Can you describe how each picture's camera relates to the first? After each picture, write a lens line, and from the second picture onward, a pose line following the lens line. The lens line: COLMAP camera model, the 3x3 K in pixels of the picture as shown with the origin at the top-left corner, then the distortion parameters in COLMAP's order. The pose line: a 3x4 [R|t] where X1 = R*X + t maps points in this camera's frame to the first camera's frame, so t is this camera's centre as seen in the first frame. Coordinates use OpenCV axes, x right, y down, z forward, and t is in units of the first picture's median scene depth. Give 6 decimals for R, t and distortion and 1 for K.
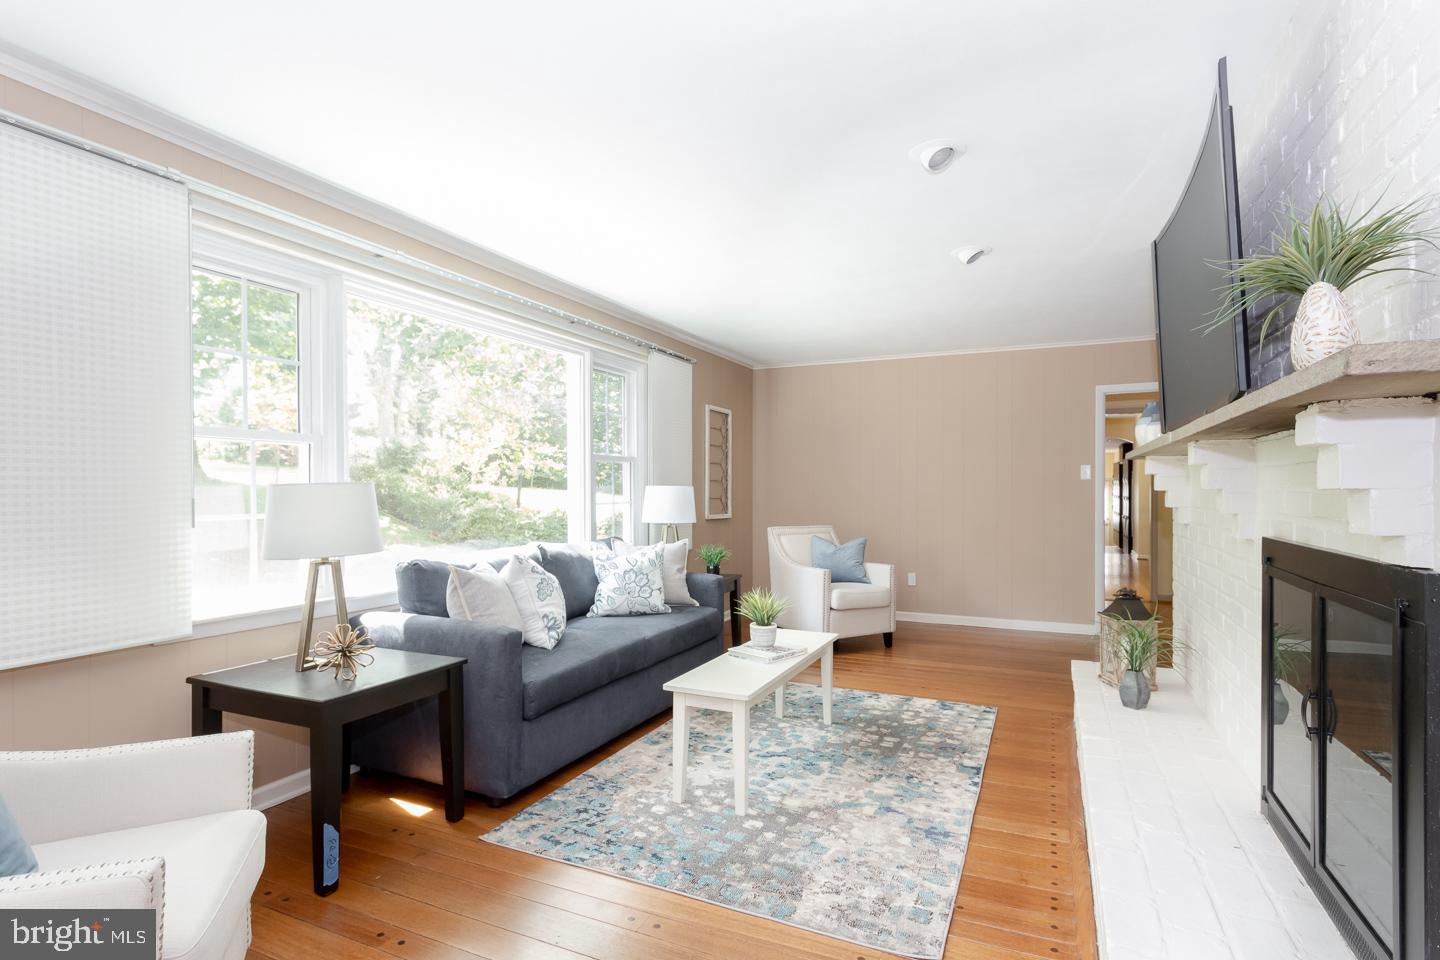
lens RADIAL K [[691.8, 0, 708.8], [0, 691.8, 483.6], [0, 0, 1]] dist [0.000560, -0.000271]
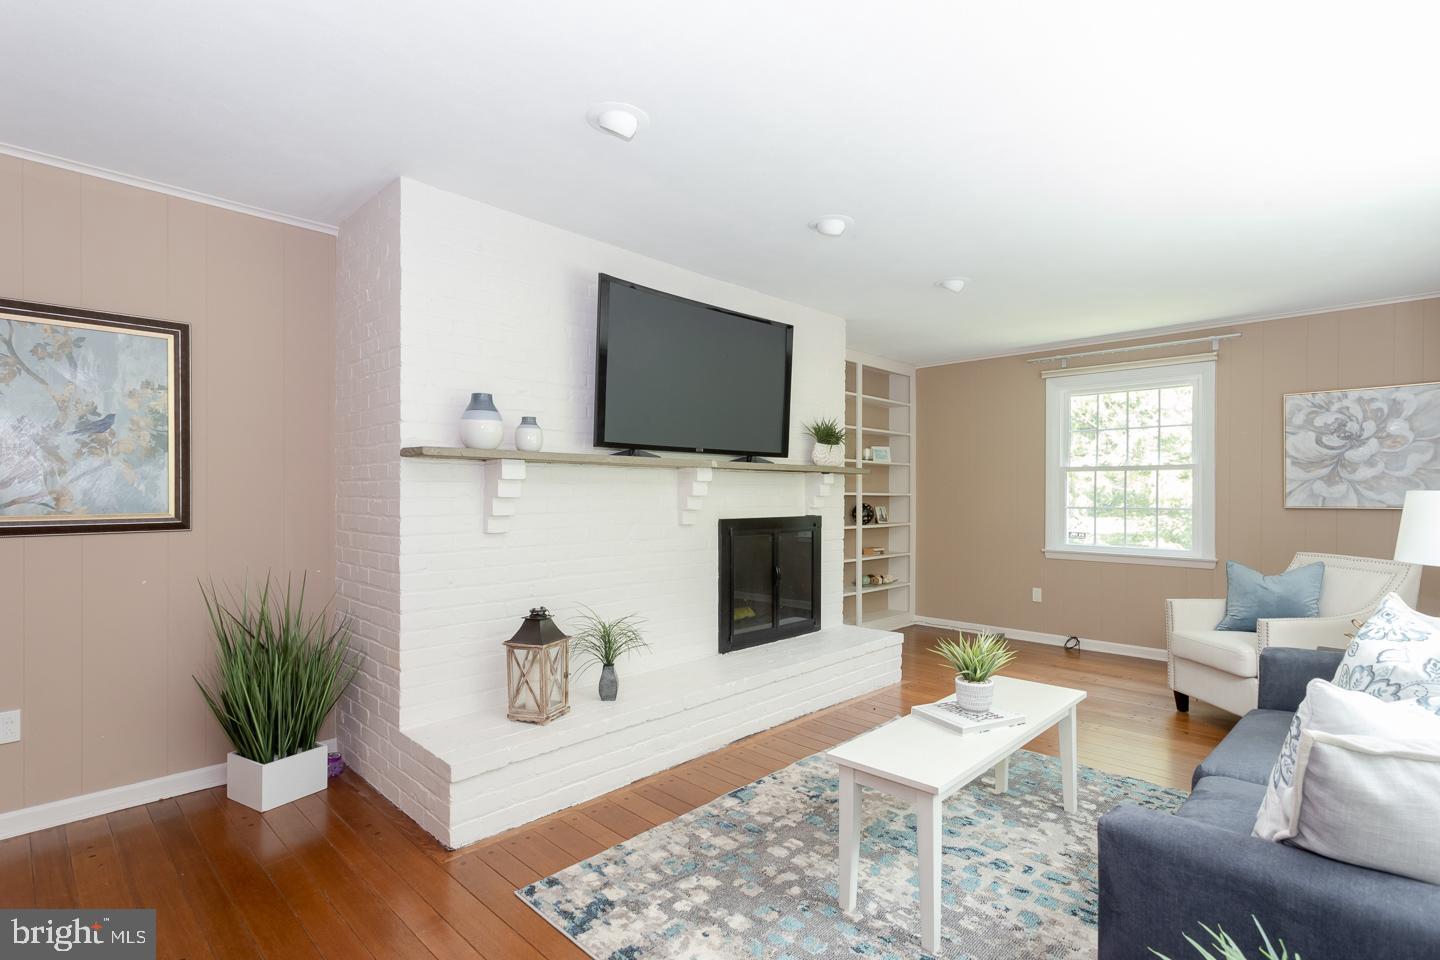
lens RADIAL K [[691.8, 0, 708.8], [0, 691.8, 483.6], [0, 0, 1]] dist [0.000560, -0.000271]
pose [[-0.946856, 0.009009, 0.321531, 0.101767], [0.001414, 0.999715, -0.023848, 0.010169], [-0.321654, -0.022126, -0.946599, 1.721886]]
